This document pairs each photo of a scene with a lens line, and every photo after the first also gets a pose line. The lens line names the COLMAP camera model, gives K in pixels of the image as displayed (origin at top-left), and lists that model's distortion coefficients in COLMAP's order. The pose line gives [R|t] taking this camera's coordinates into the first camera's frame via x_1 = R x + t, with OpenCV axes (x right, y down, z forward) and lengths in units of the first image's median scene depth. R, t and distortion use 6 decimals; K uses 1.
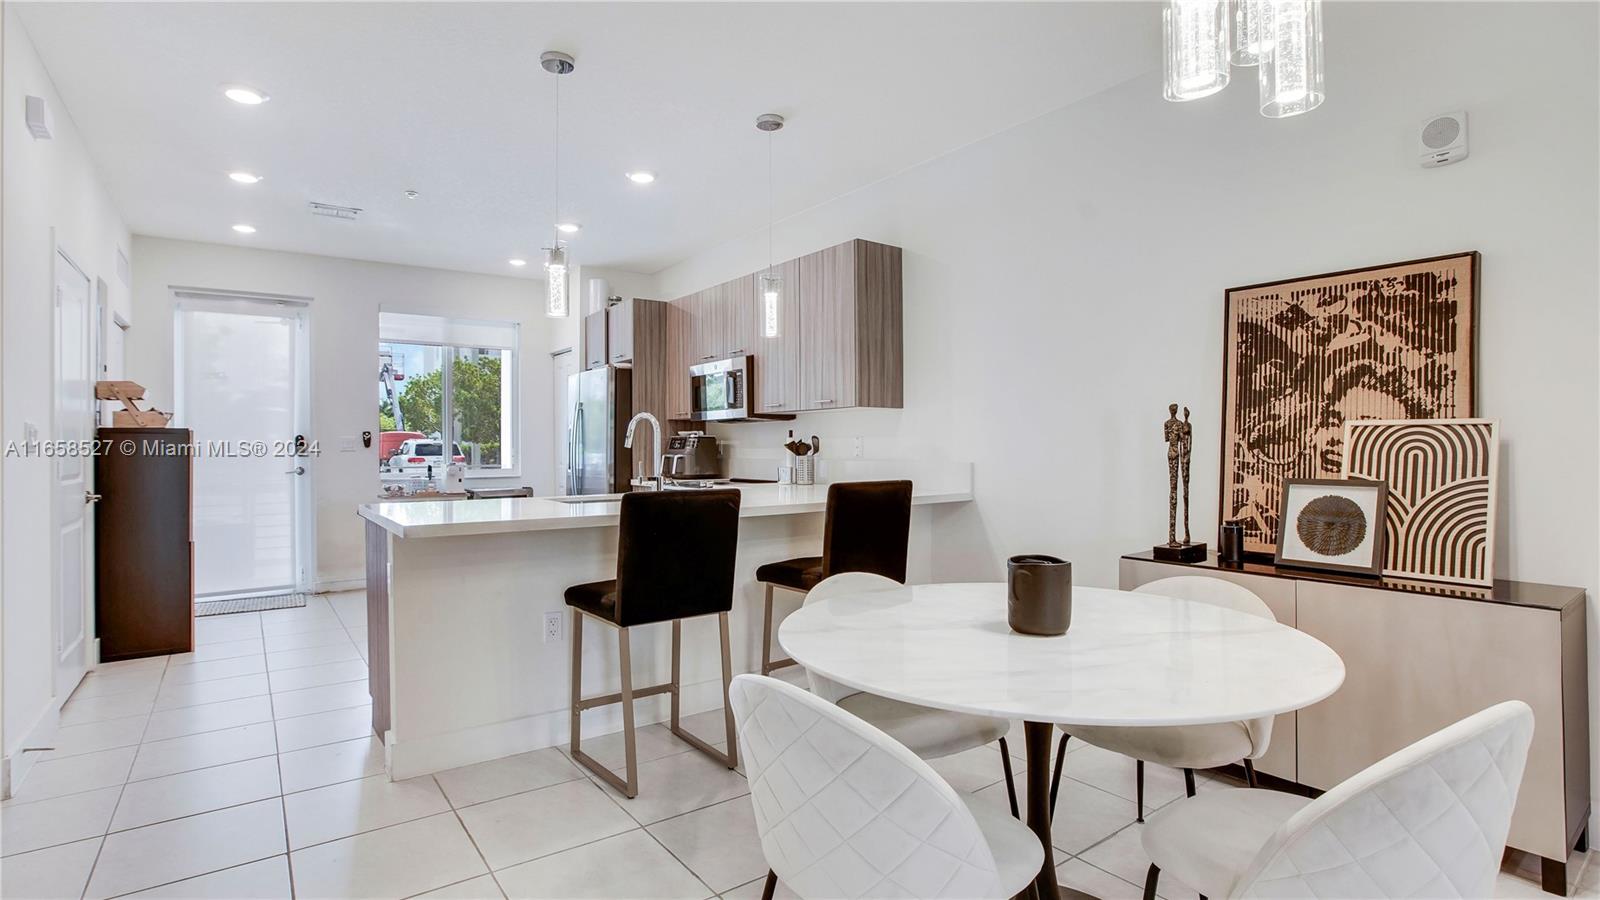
lens RADIAL K [[768.3, 0, 803.7], [0, 768.3, 458.8], [0, 0, 1]] dist [-0.029529, 0.003617]
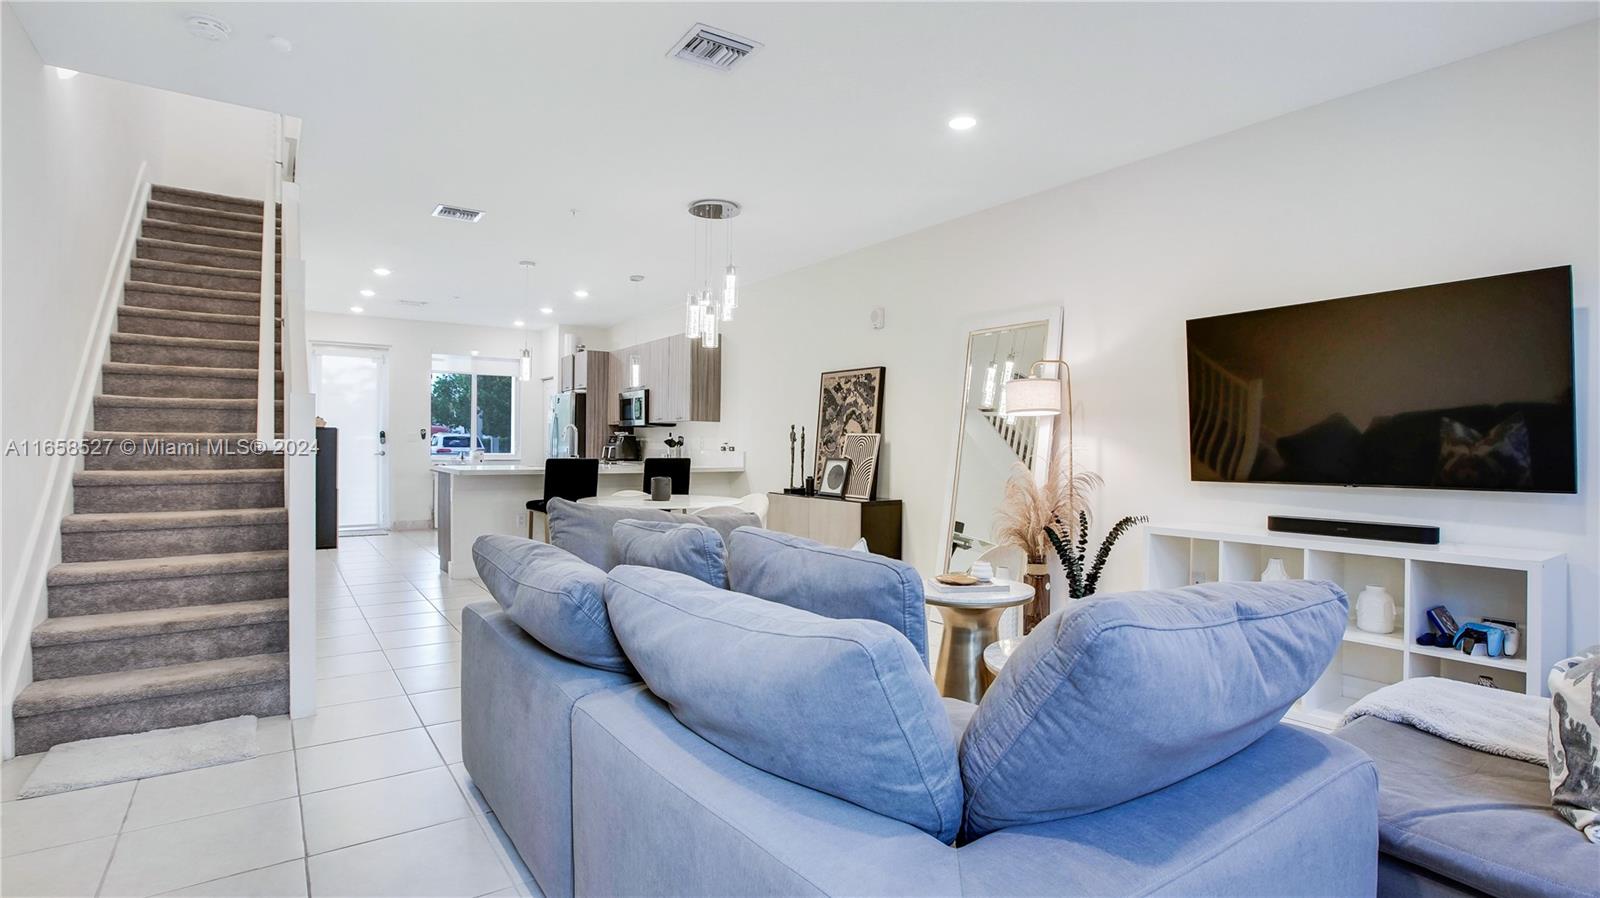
lens RADIAL K [[768.3, 0, 784.9], [0, 768.3, 446.4], [0, 0, 1]] dist [-0.029529, 0.003617]
pose [[0.998947, 0.013713, -0.043784, 0.391774], [-0.014284, 0.999817, -0.012759, 0.014745], [0.043601, 0.013371, 0.998960, -0.879669]]
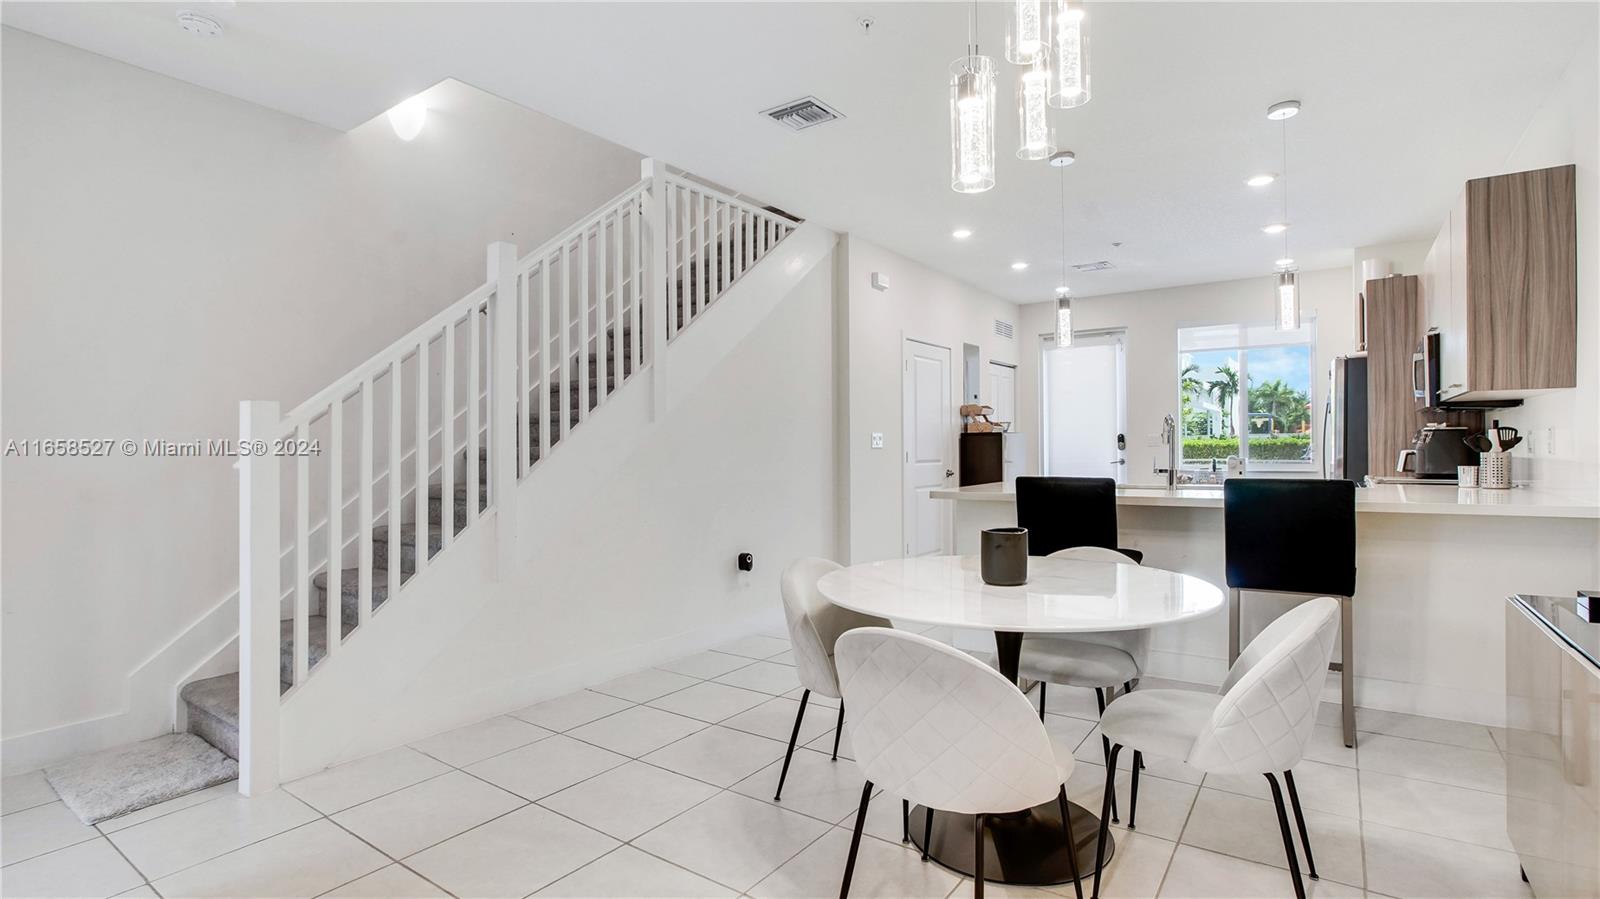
lens RADIAL K [[768.3, 0, 793.5], [0, 768.3, 448.9], [0, 0, 1]] dist [-0.029529, 0.003617]
pose [[0.319834, 0.003184, -0.947468, 0.601828], [-0.006416, 0.999979, 0.001195, -0.005656], [0.947452, 0.005697, 0.319848, 0.089893]]
